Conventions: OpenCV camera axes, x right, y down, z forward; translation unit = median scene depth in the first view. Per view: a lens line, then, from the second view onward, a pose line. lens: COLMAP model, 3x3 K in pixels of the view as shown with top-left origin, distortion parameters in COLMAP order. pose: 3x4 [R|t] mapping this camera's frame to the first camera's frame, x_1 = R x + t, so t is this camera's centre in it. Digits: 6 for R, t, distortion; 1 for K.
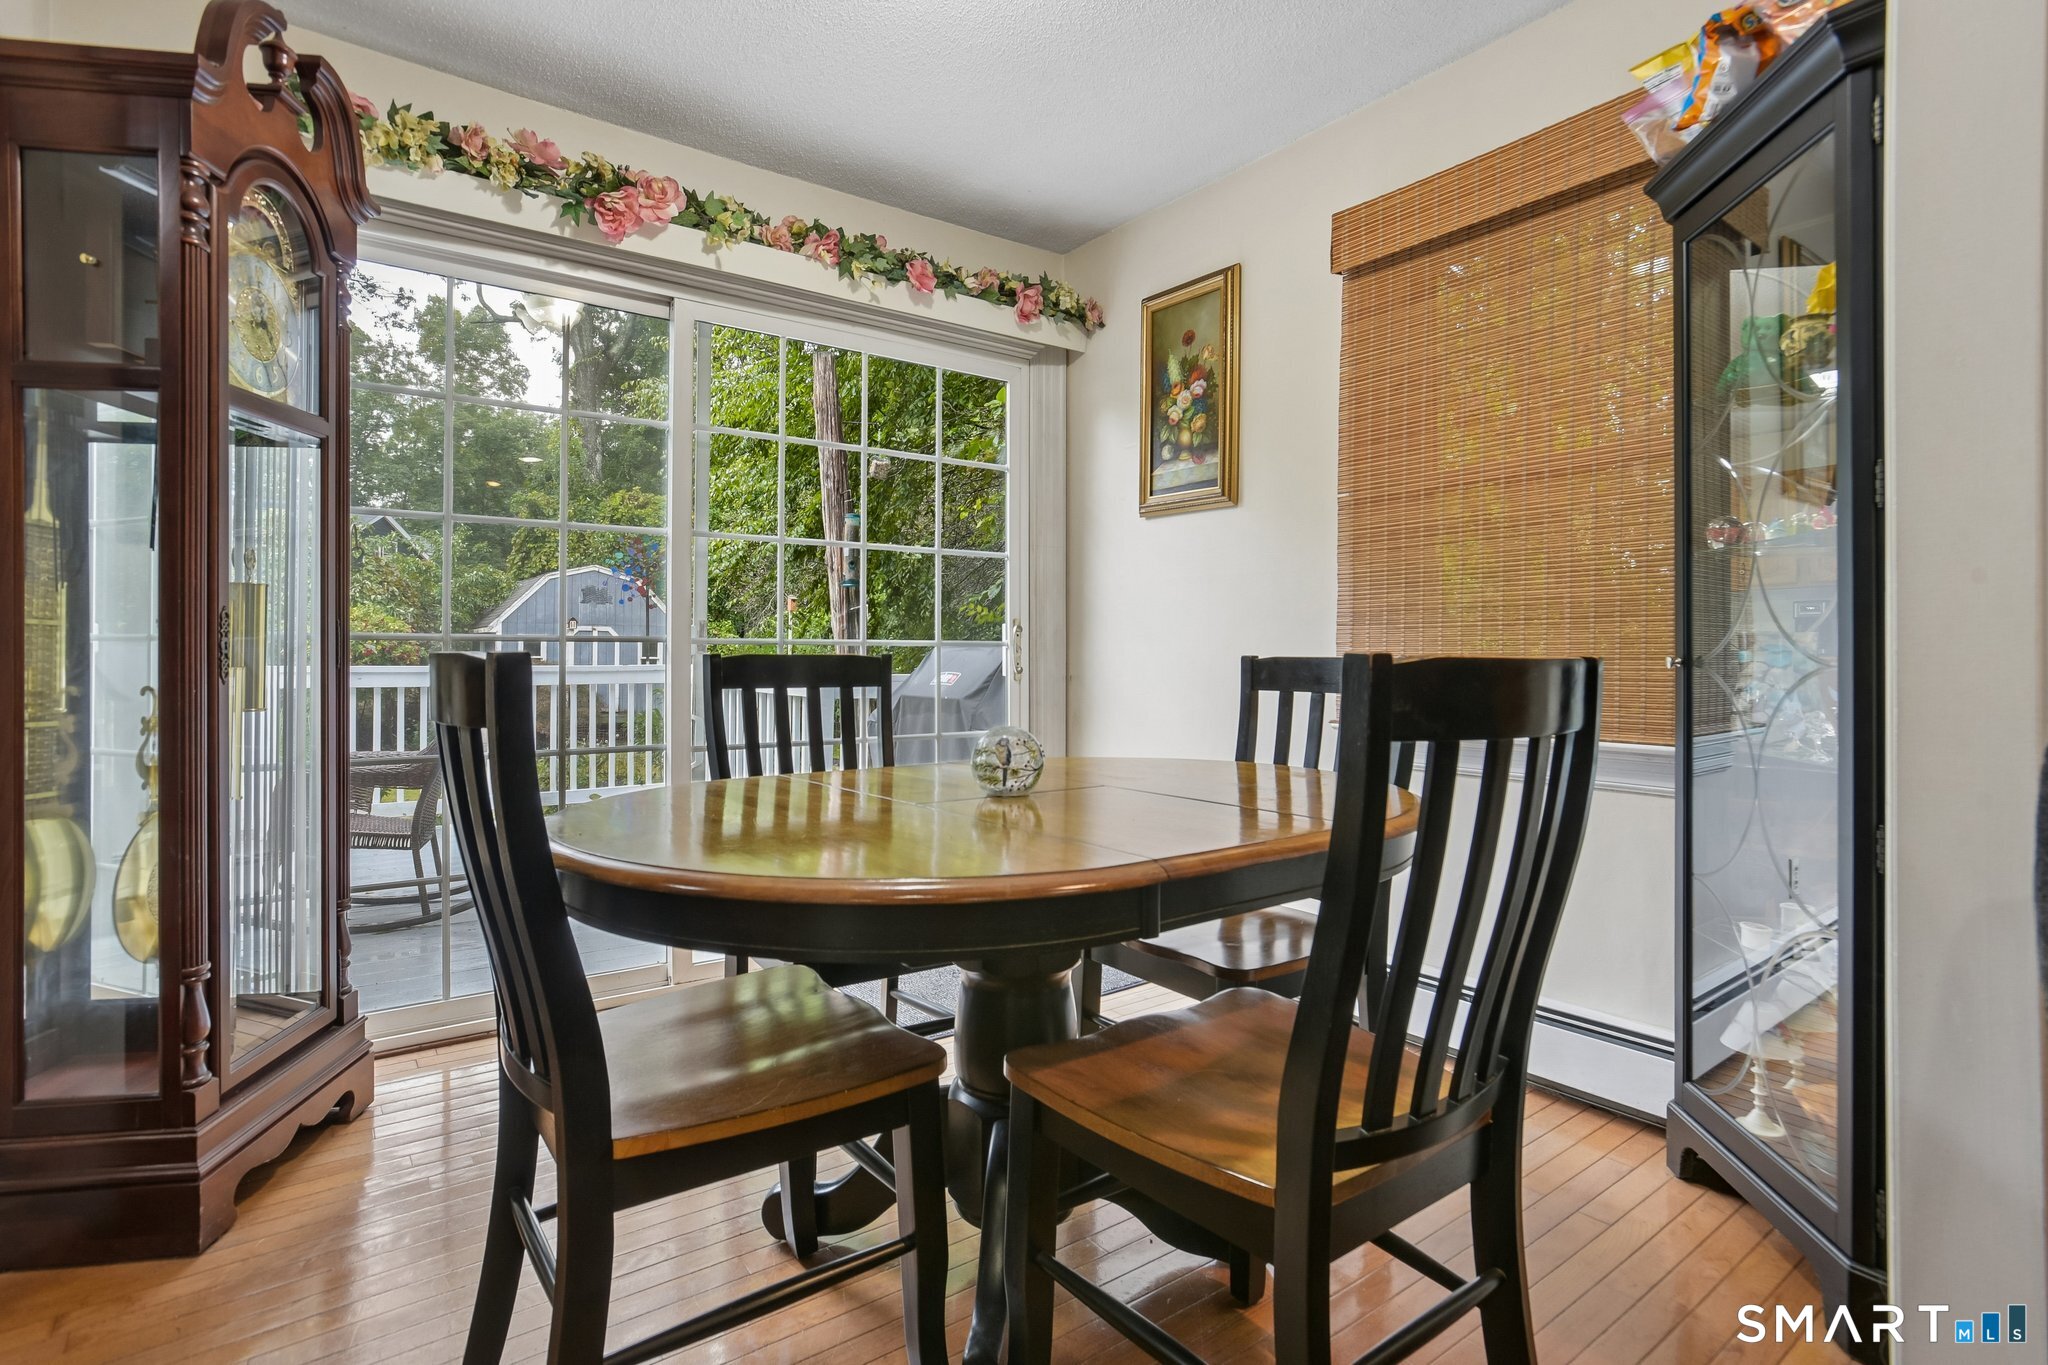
lens RADIAL K [[996.0, 0, 1023.5], [0, 996.0, 666.3], [0, 0, 1]] dist [-0.059879, 0.016049]
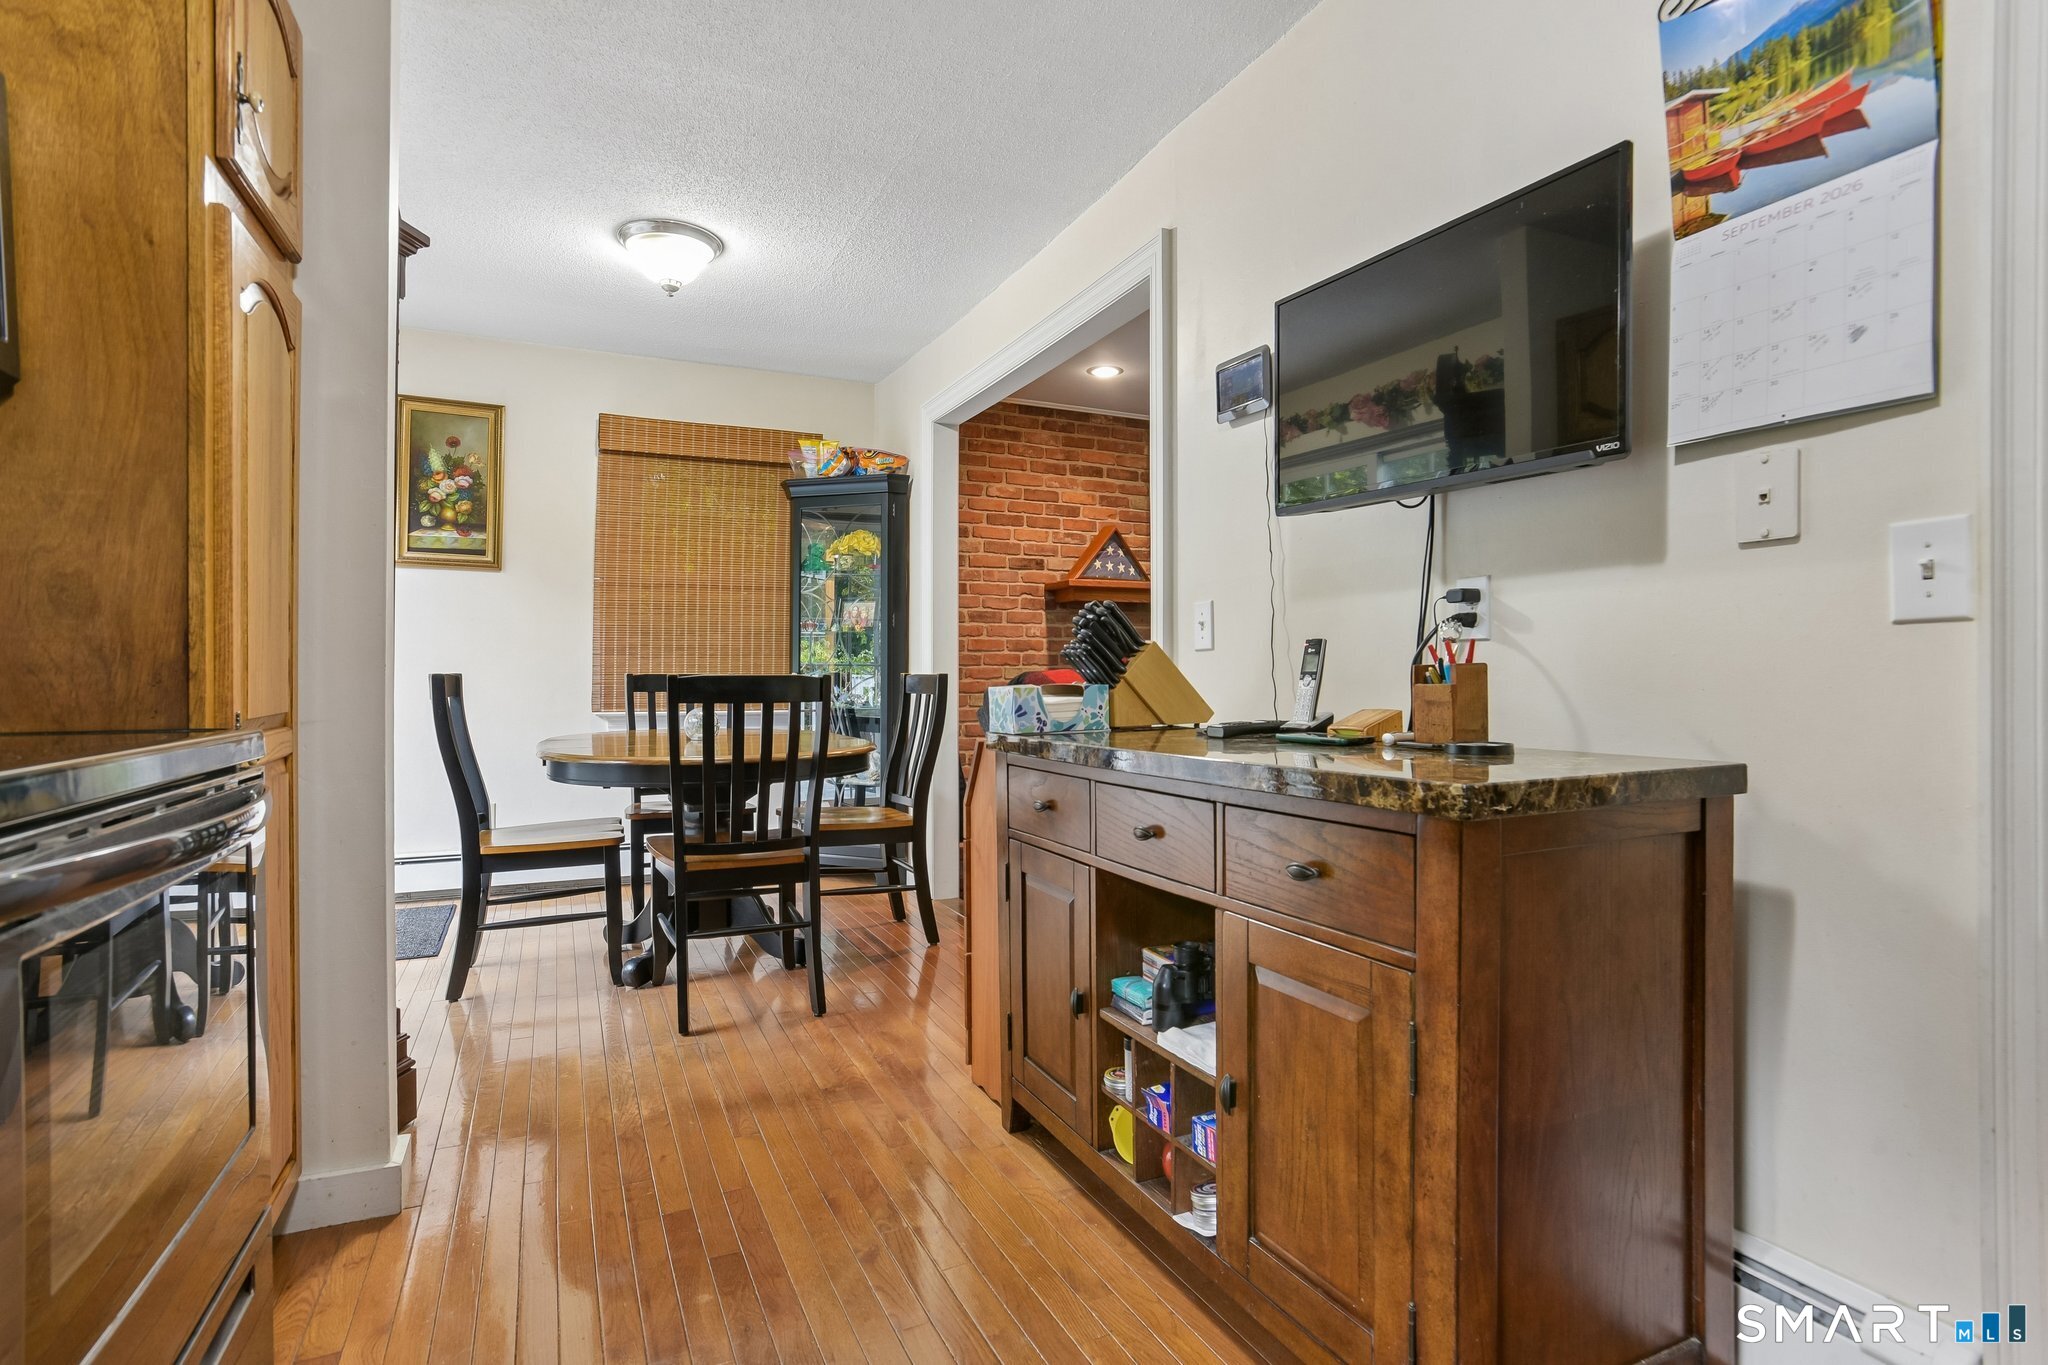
lens RADIAL K [[996.0, 0, 1041.5], [0, 996.0, 678.0], [0, 0, 1]] dist [-0.059879, 0.016049]
pose [[0.197699, -0.004602, 0.980252, -0.996561], [0.003577, 0.999986, 0.003974, -0.005452], [-0.980256, 0.002720, 0.197712, -0.074024]]
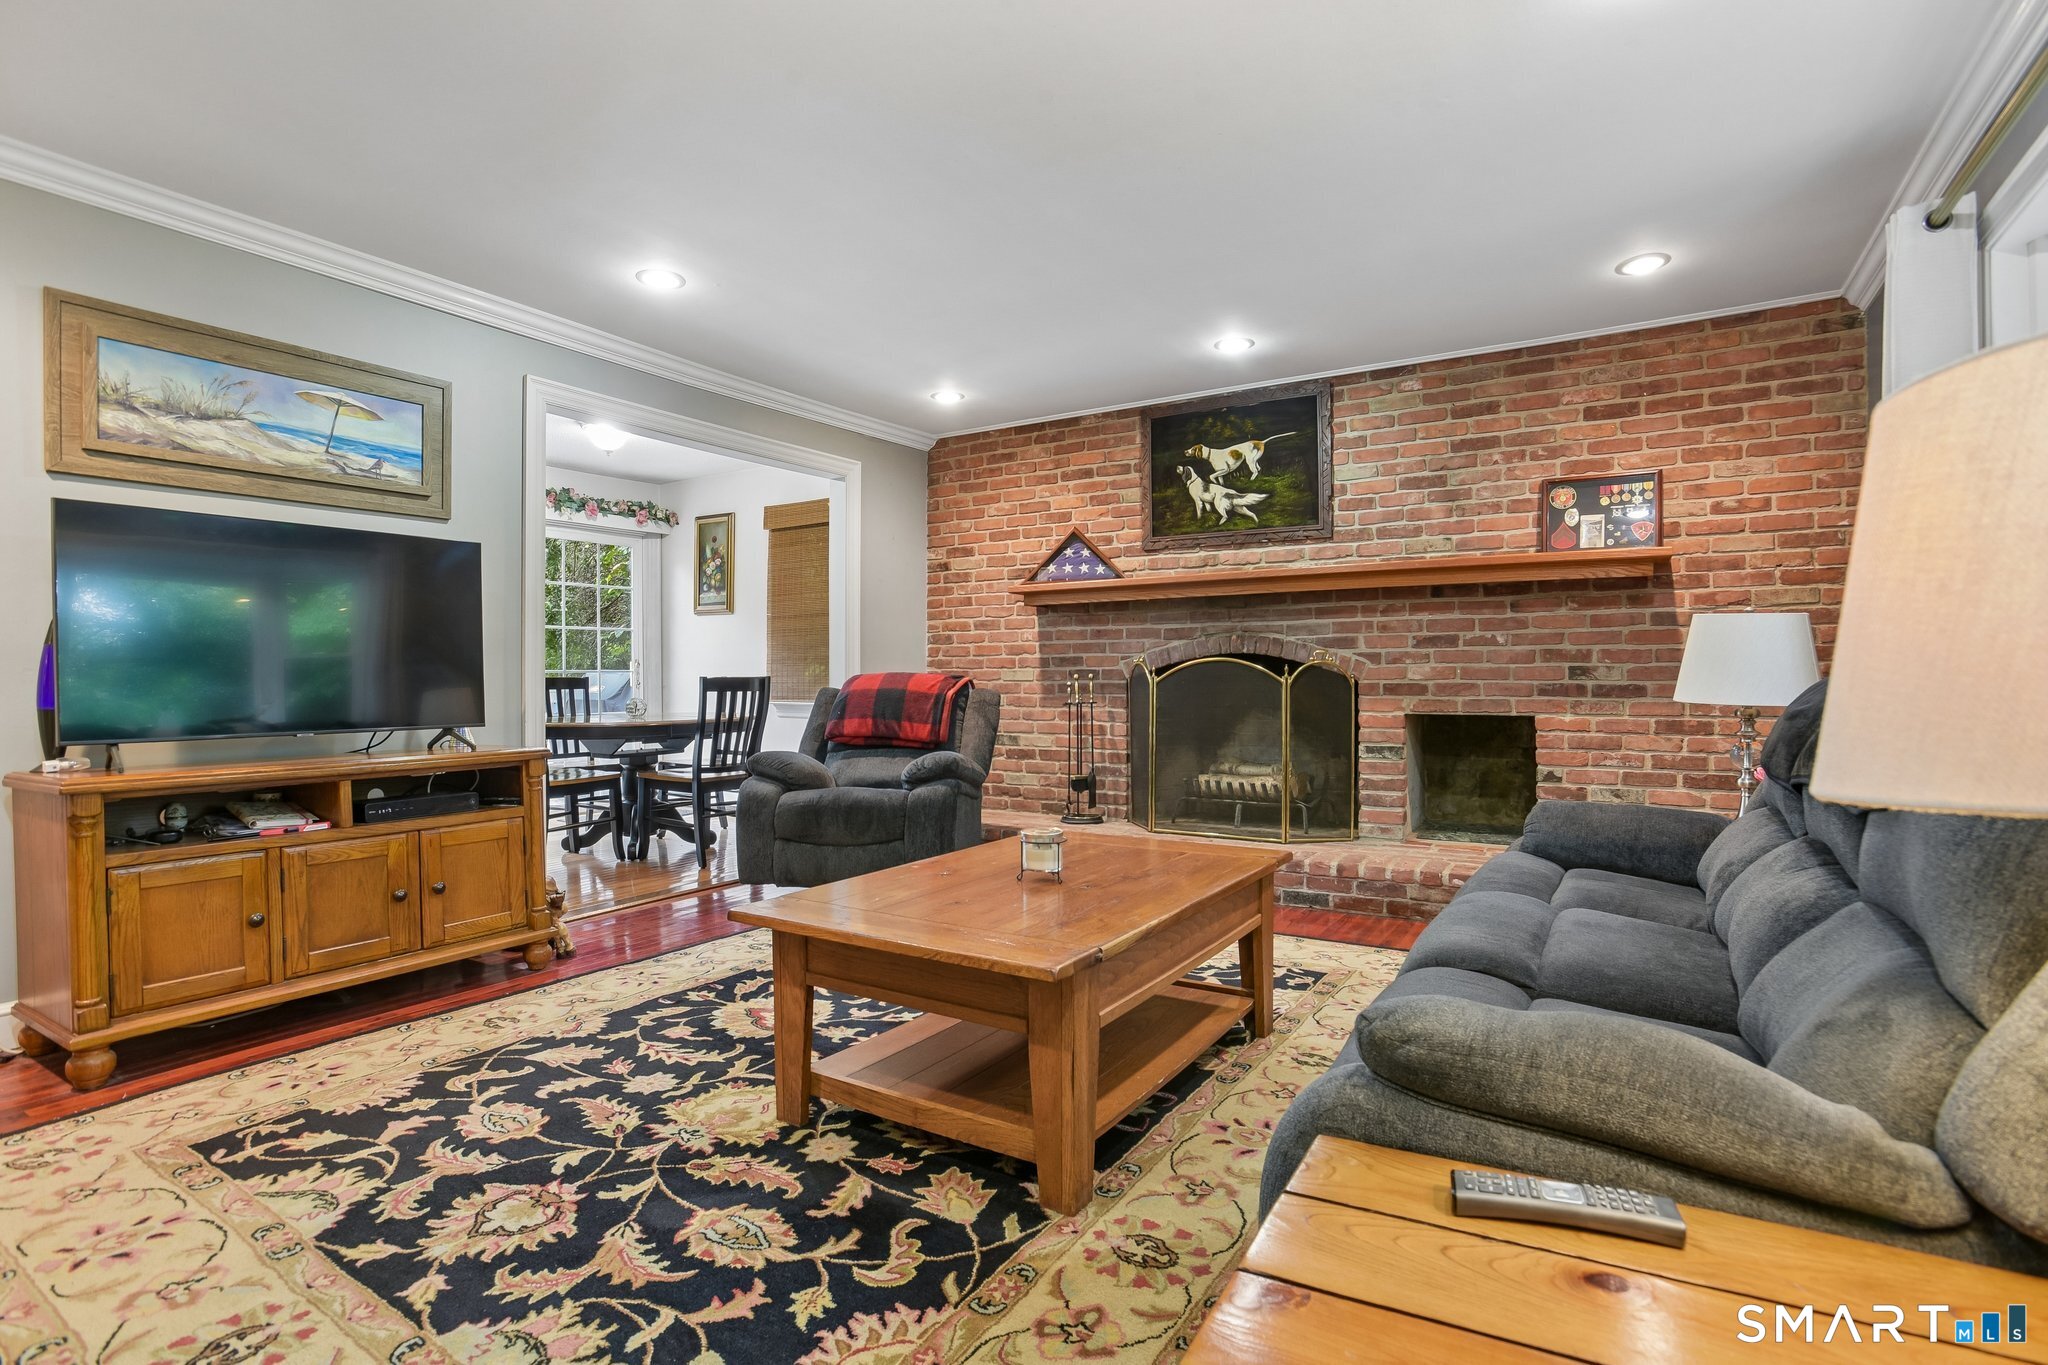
lens RADIAL K [[996.0, 0, 1032.4], [0, 996.0, 690.6], [0, 0, 1]] dist [-0.059879, 0.016049]
pose [[0.933047, -0.010080, 0.359614, 0.024745], [0.005684, 0.999896, 0.013279, -0.002782], [-0.359710, -0.010346, 0.933007, -1.432155]]
